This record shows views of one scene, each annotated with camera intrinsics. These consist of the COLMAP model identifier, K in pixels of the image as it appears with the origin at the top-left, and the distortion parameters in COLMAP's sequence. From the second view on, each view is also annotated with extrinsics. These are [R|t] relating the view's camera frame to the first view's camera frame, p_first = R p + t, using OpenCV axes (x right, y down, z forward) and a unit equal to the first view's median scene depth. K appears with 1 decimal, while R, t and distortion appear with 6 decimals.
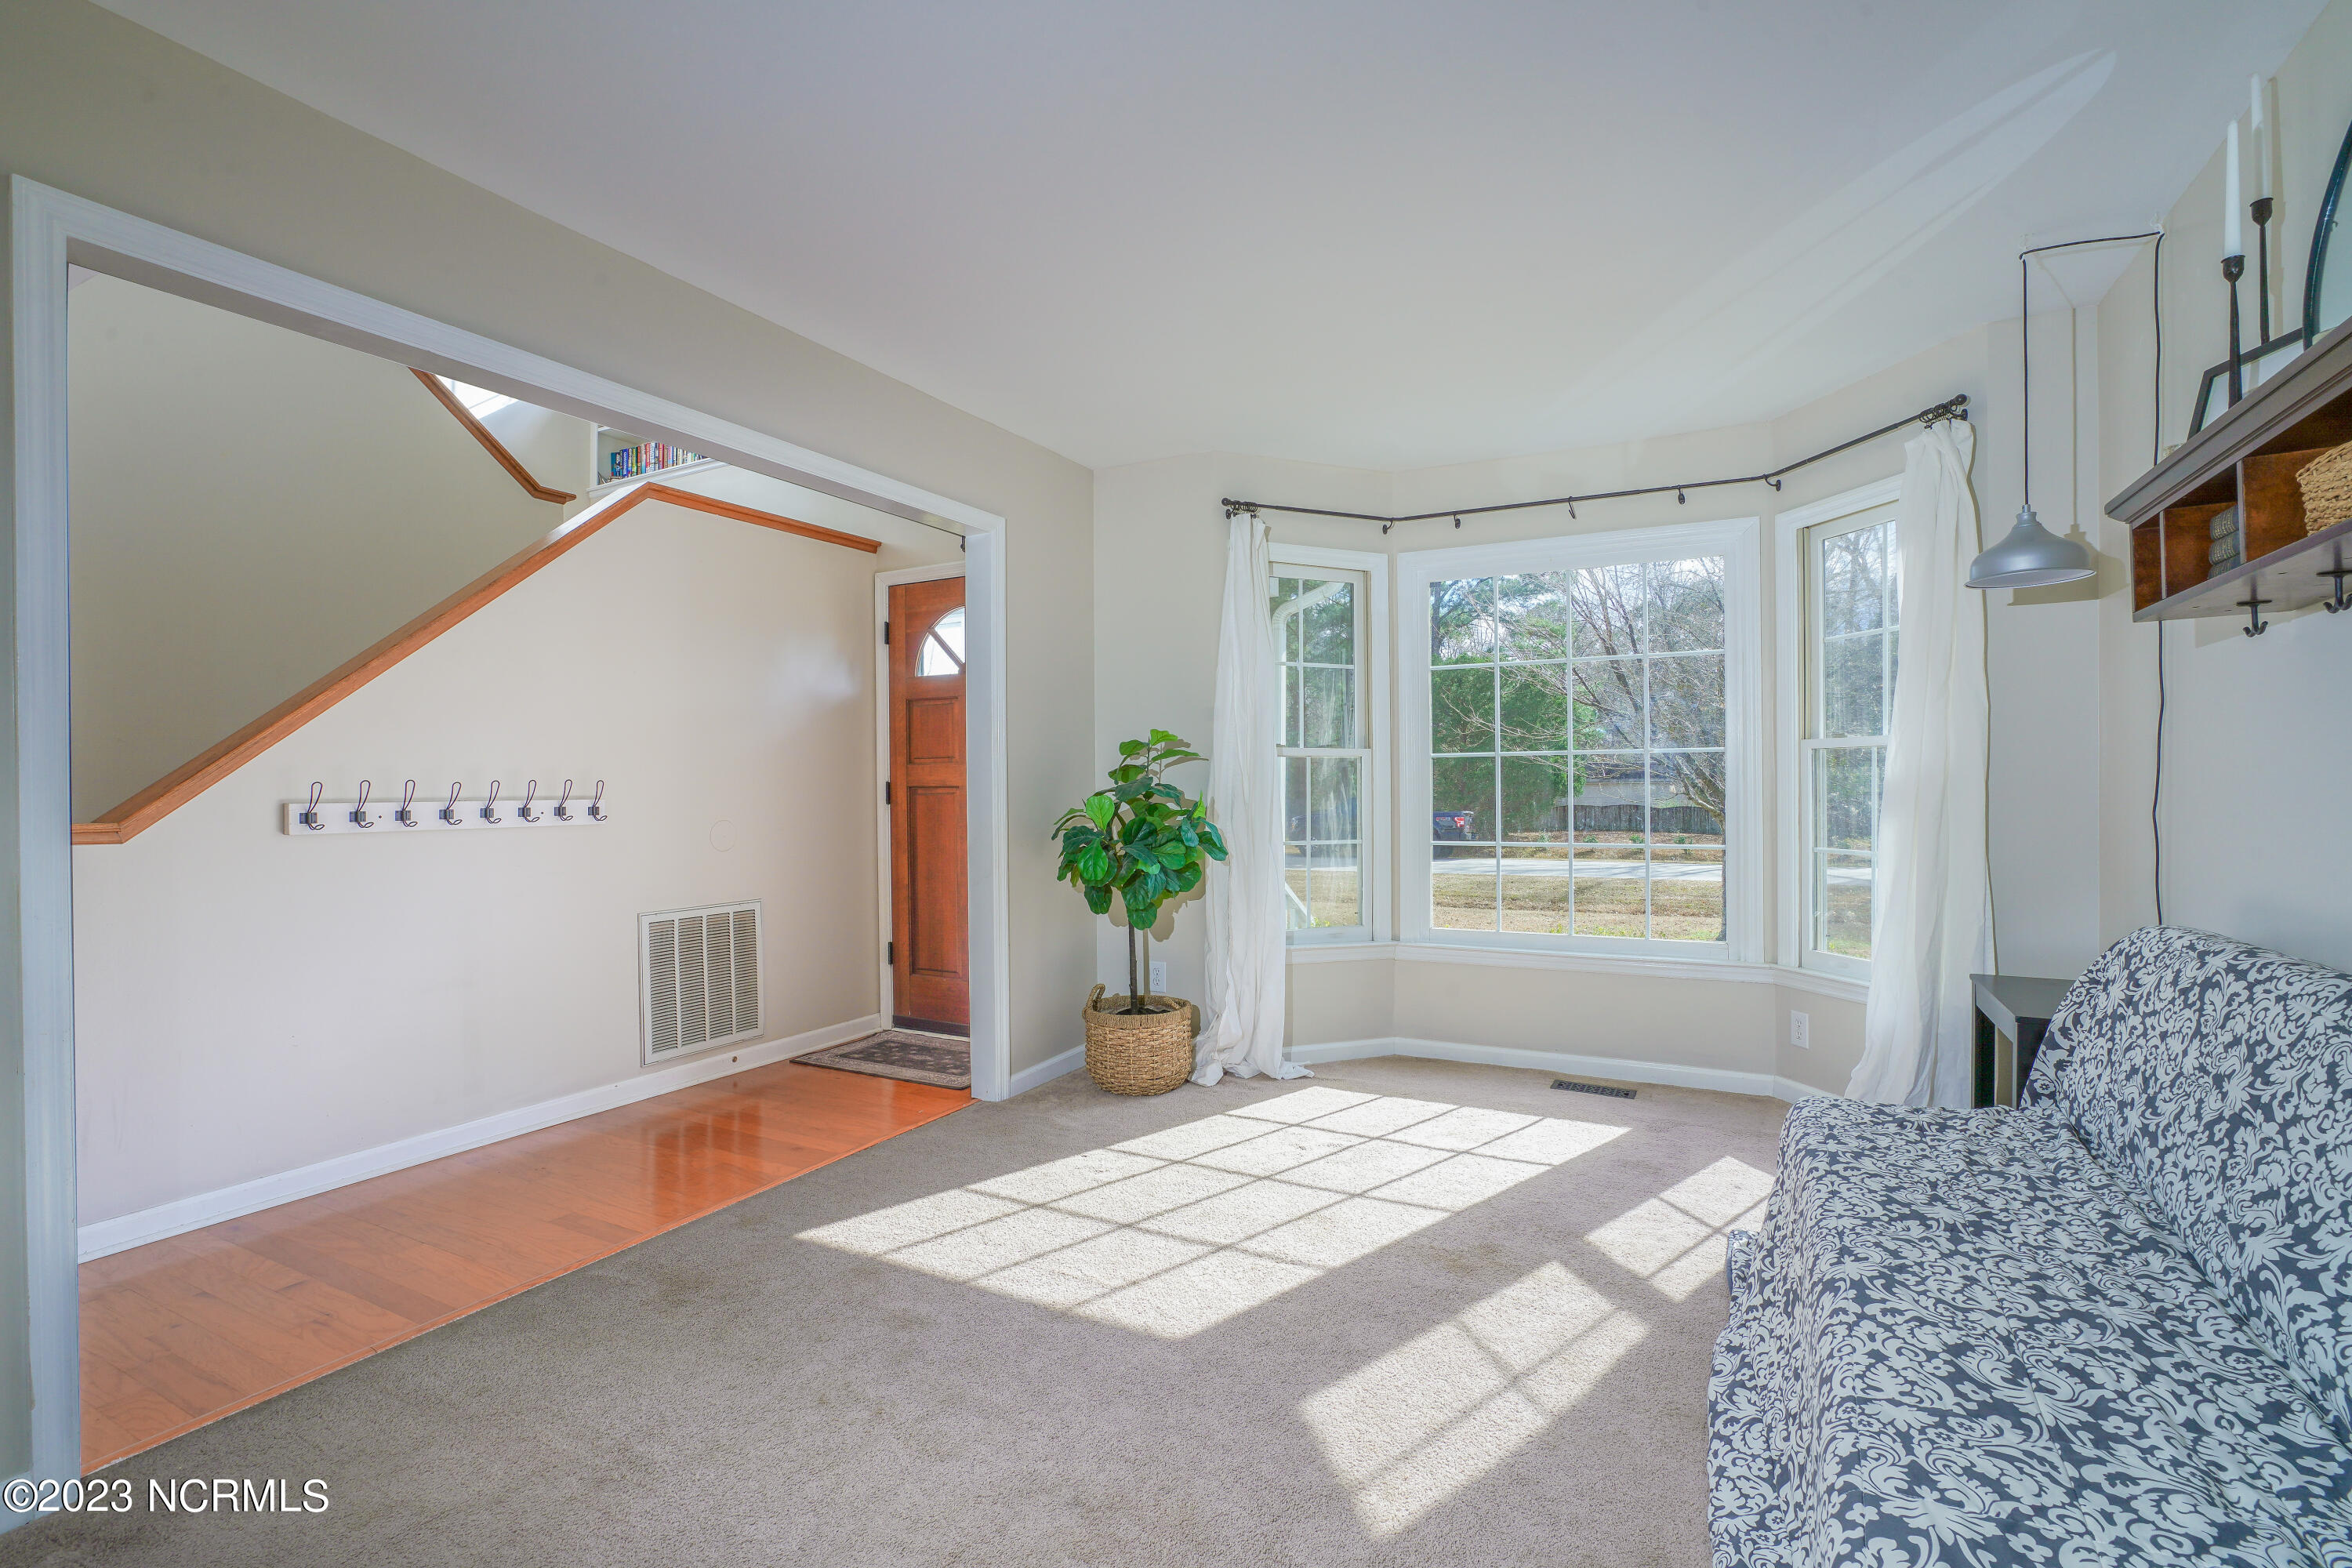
lens RADIAL K [[1090.4, 0, 1165.8], [0, 1090.4, 773.5], [0, 0, 1]] dist [-0.000765, 0.002052]
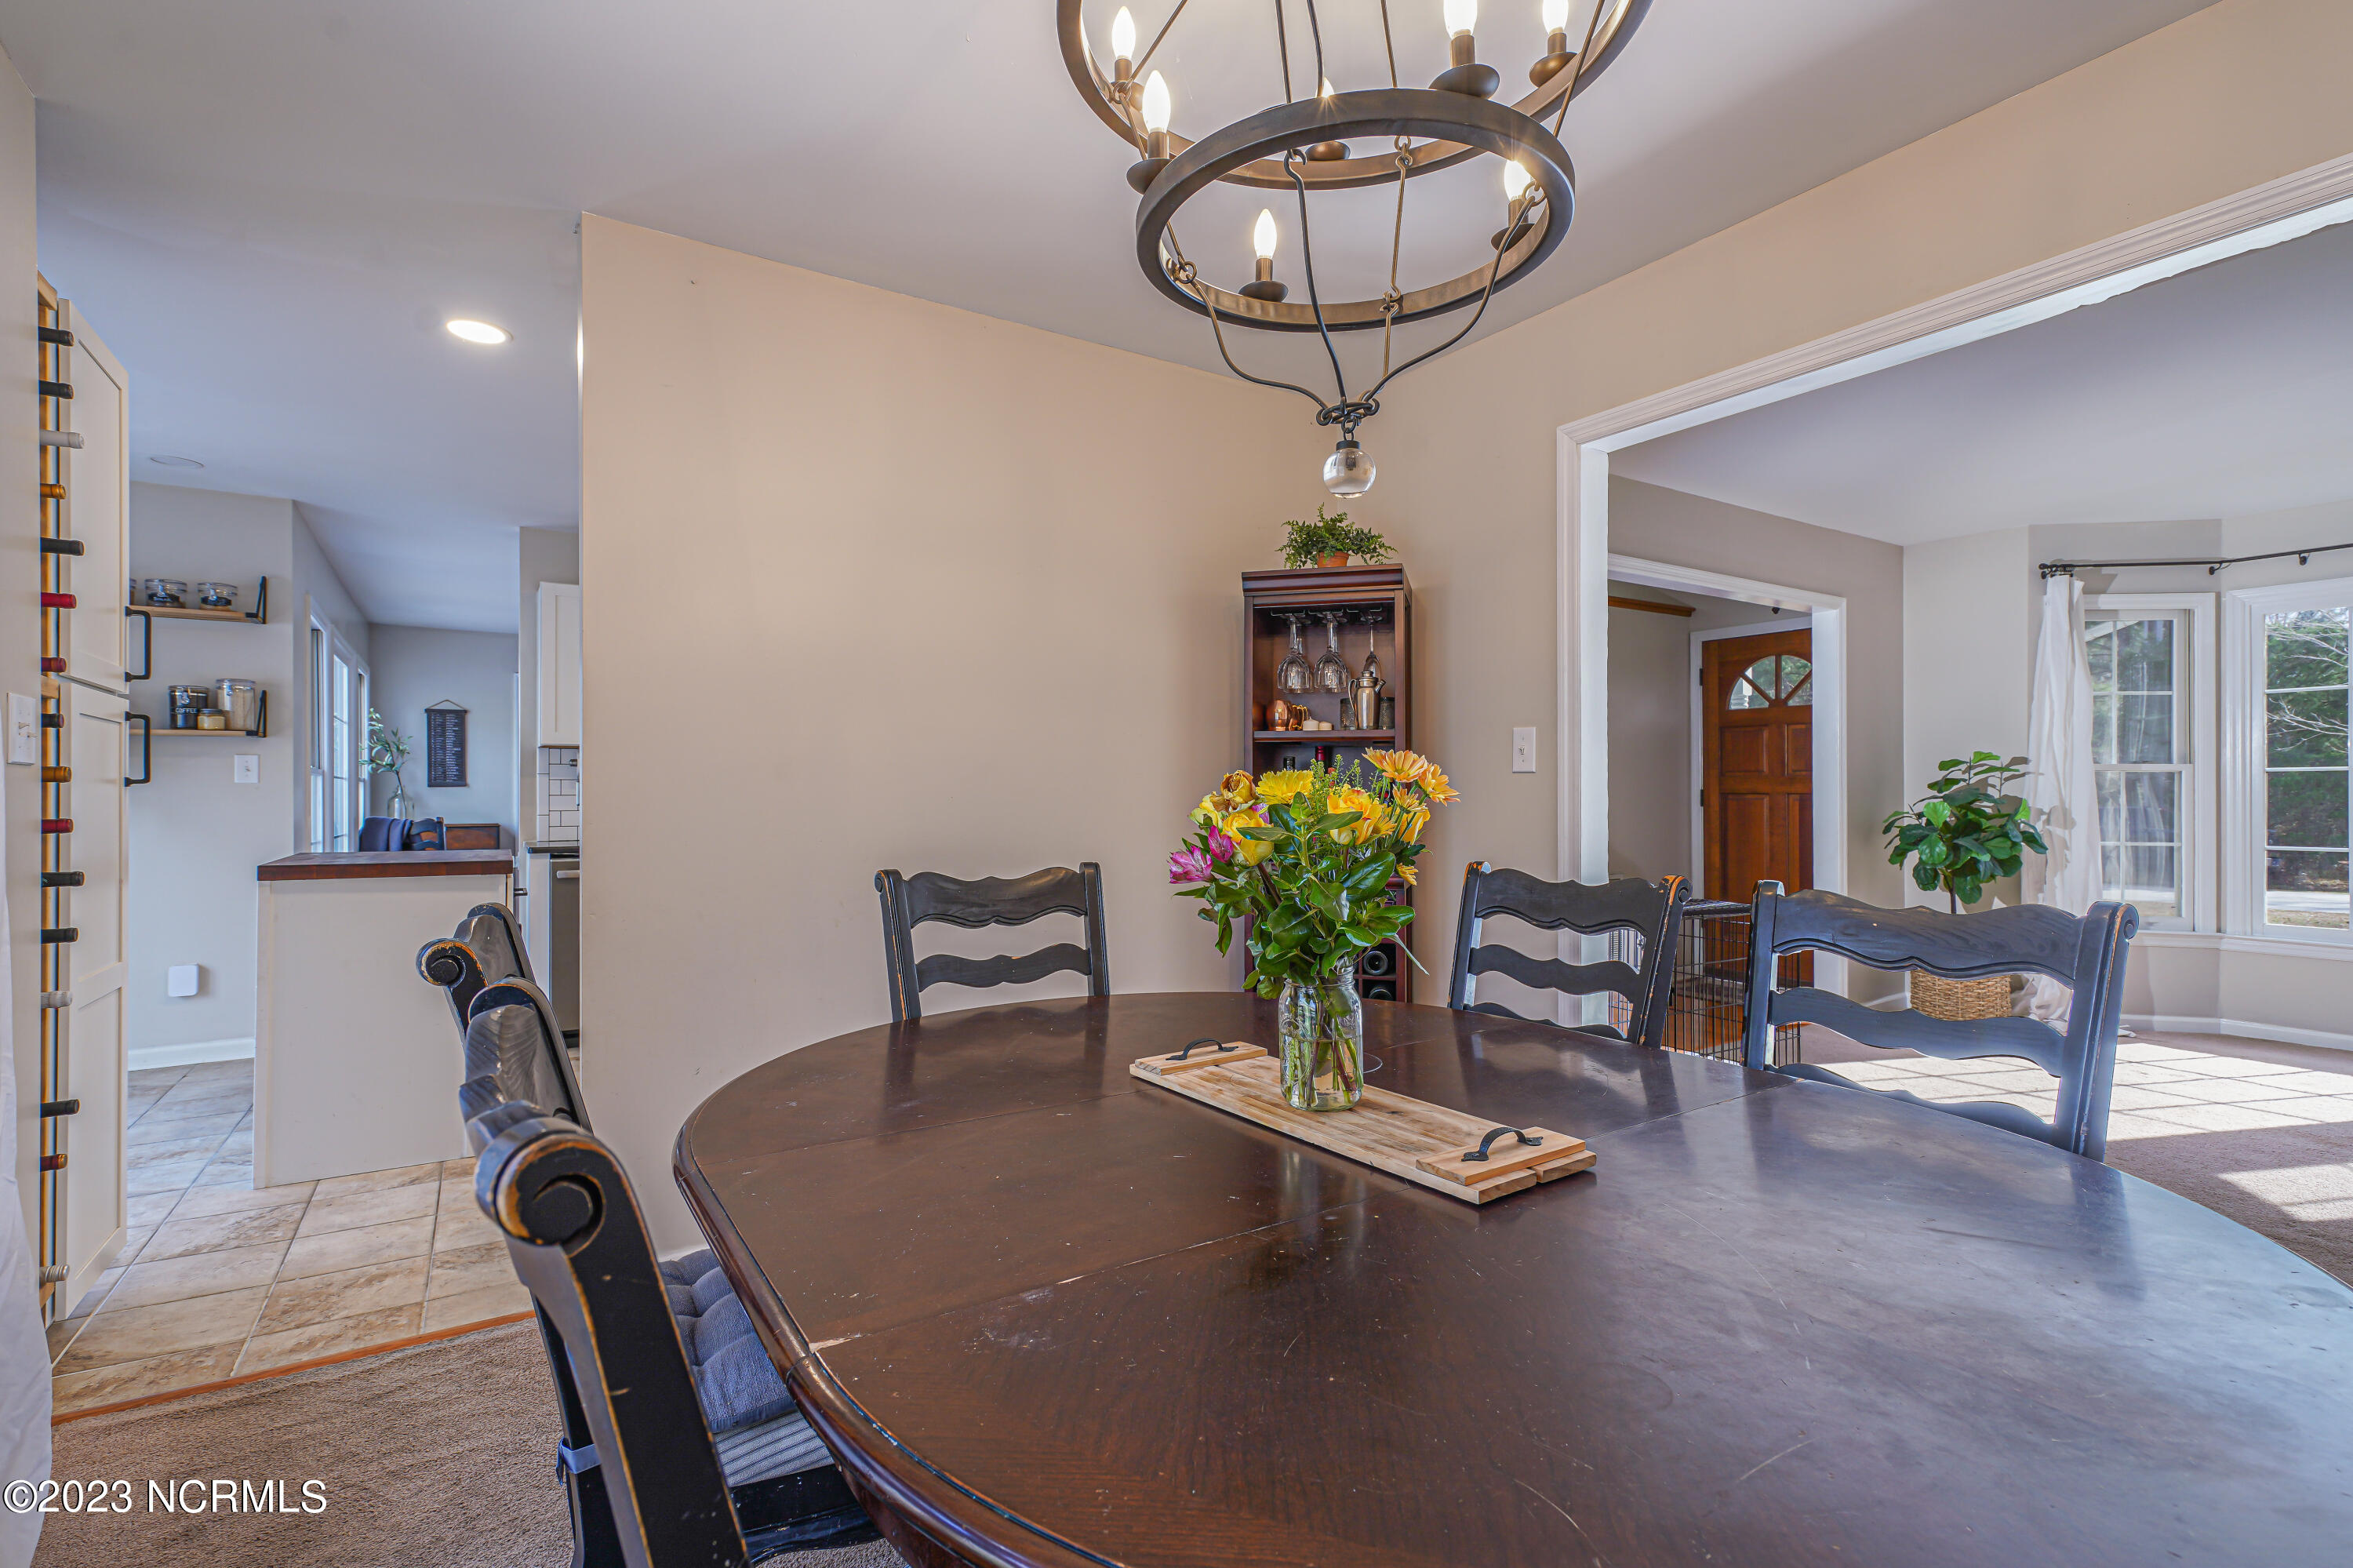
lens RADIAL K [[1090.9, 0, 1183.4], [0, 1090.9, 784.6], [0, 0, 1]] dist [-0.000765, 0.002052]
pose [[0.865077, 0.005545, -0.501608, -0.159881], [-0.002656, 0.999976, 0.006474, -0.006119], [0.501632, -0.004268, 0.865071, -0.543795]]
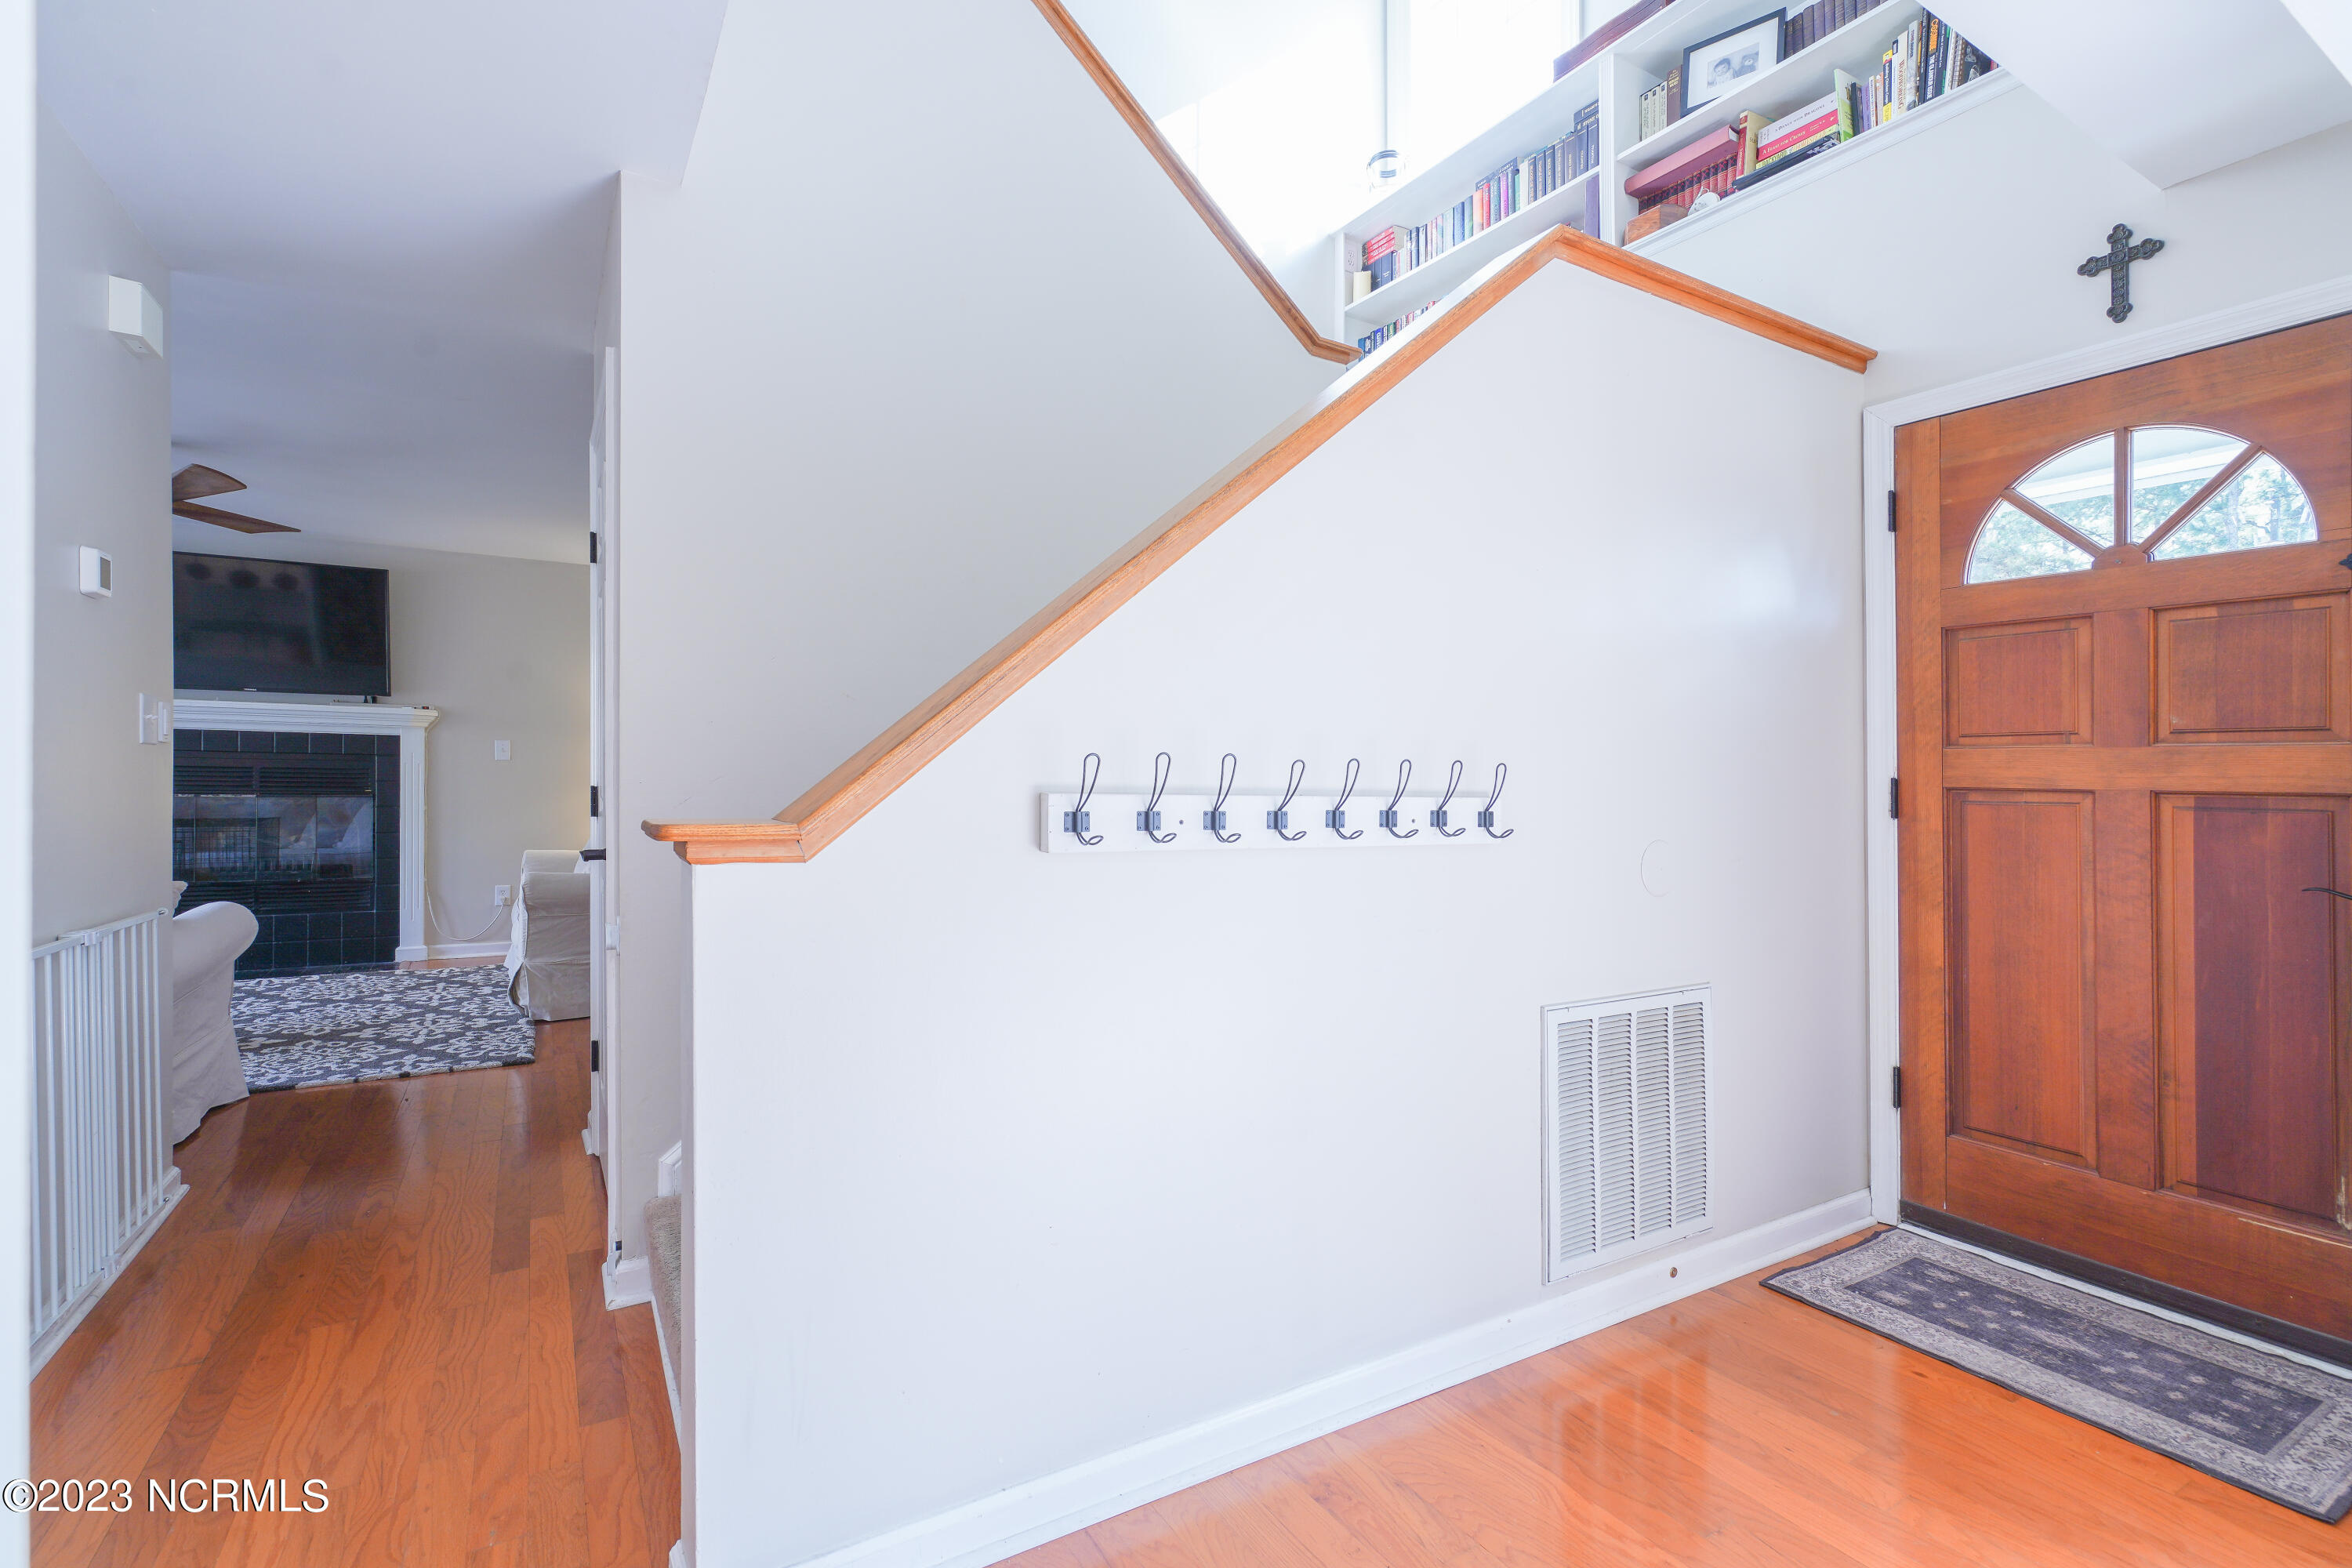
lens RADIAL K [[1090.4, 0, 1177.7], [0, 1090.4, 775.9], [0, 0, 1]] dist [-0.000765, 0.002052]
pose [[0.845560, 0.007109, -0.533833, -0.316003], [-0.009681, 0.999951, -0.002017, 0.012977], [0.533793, 0.006874, 0.845587, 0.395412]]
